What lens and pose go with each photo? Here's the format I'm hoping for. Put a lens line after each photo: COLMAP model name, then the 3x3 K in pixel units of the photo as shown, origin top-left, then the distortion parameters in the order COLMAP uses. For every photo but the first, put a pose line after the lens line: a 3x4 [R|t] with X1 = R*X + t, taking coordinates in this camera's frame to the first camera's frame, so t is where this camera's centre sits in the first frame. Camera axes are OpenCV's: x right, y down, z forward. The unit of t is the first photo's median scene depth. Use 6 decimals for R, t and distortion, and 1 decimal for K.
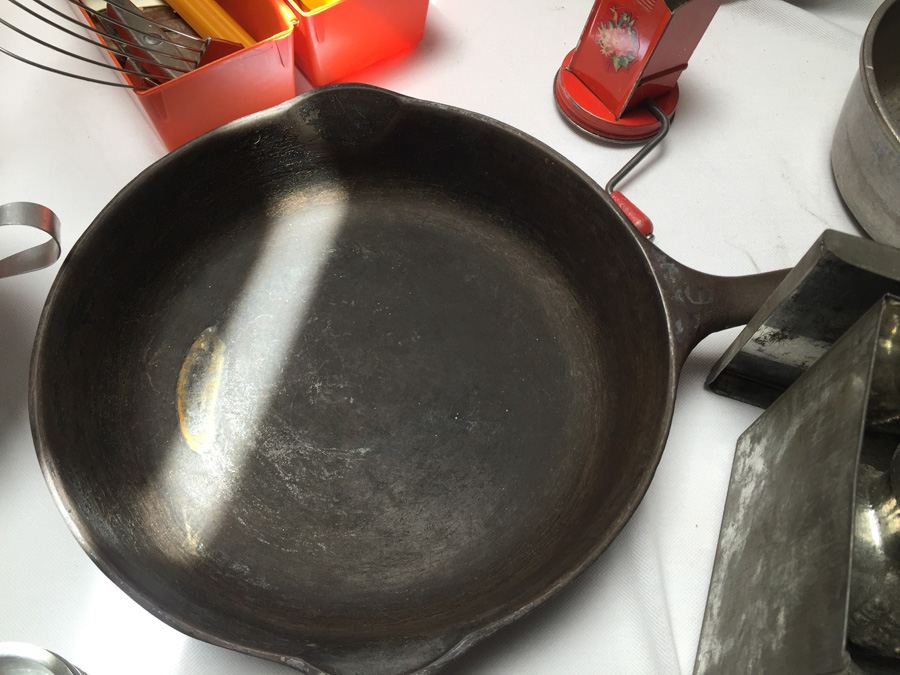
lens RADIAL K [[786.1, 0, 447.7], [0, 786.1, 338.7], [0, 0, 1]] dist [0.070061, -0.117098]
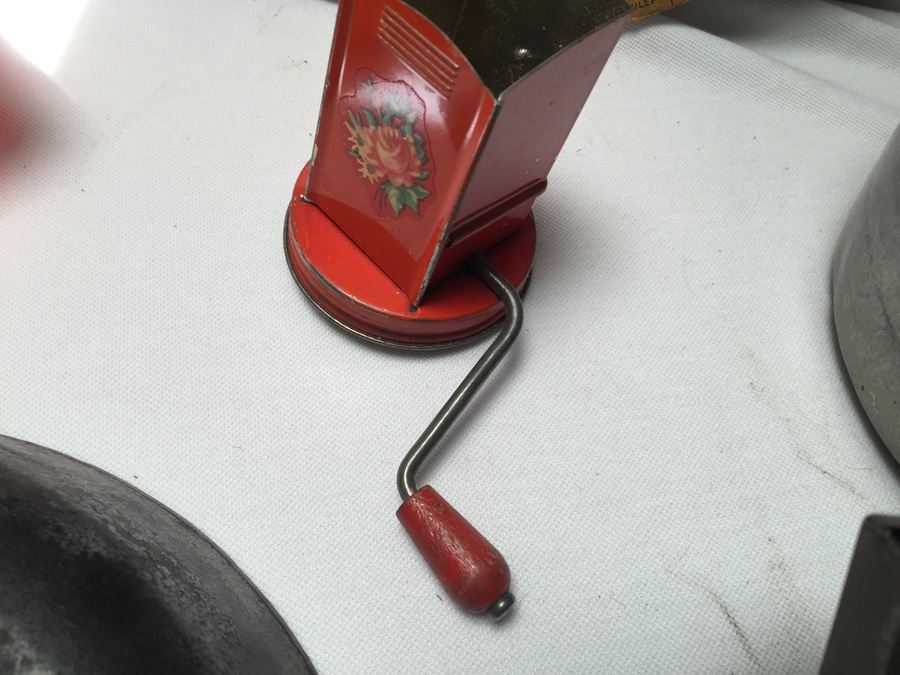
lens RADIAL K [[786.1, 0, 451.4], [0, 786.1, 333.3], [0, 0, 1]] dist [0.070061, -0.117098]
pose [[0.984414, -0.100465, 0.144345, 0.171016], [0.101244, 0.994860, 0.001953, -0.266495], [-0.143799, 0.012691, 0.989526, 0.546752]]
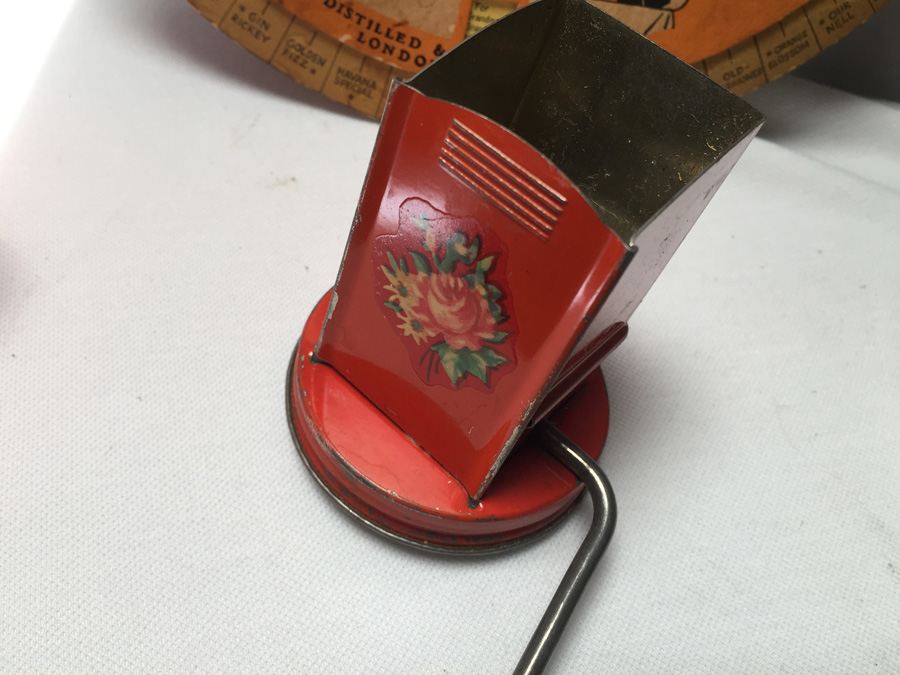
lens RADIAL K [[786.1, 0, 450.1], [0, 786.1, 337.3], [0, 0, 1]] dist [0.070061, -0.117098]
pose [[0.963502, -0.125482, 0.236470, 0.133602], [0.150145, 0.984624, -0.089282, -0.326170], [-0.221631, 0.121528, 0.967528, 0.668009]]
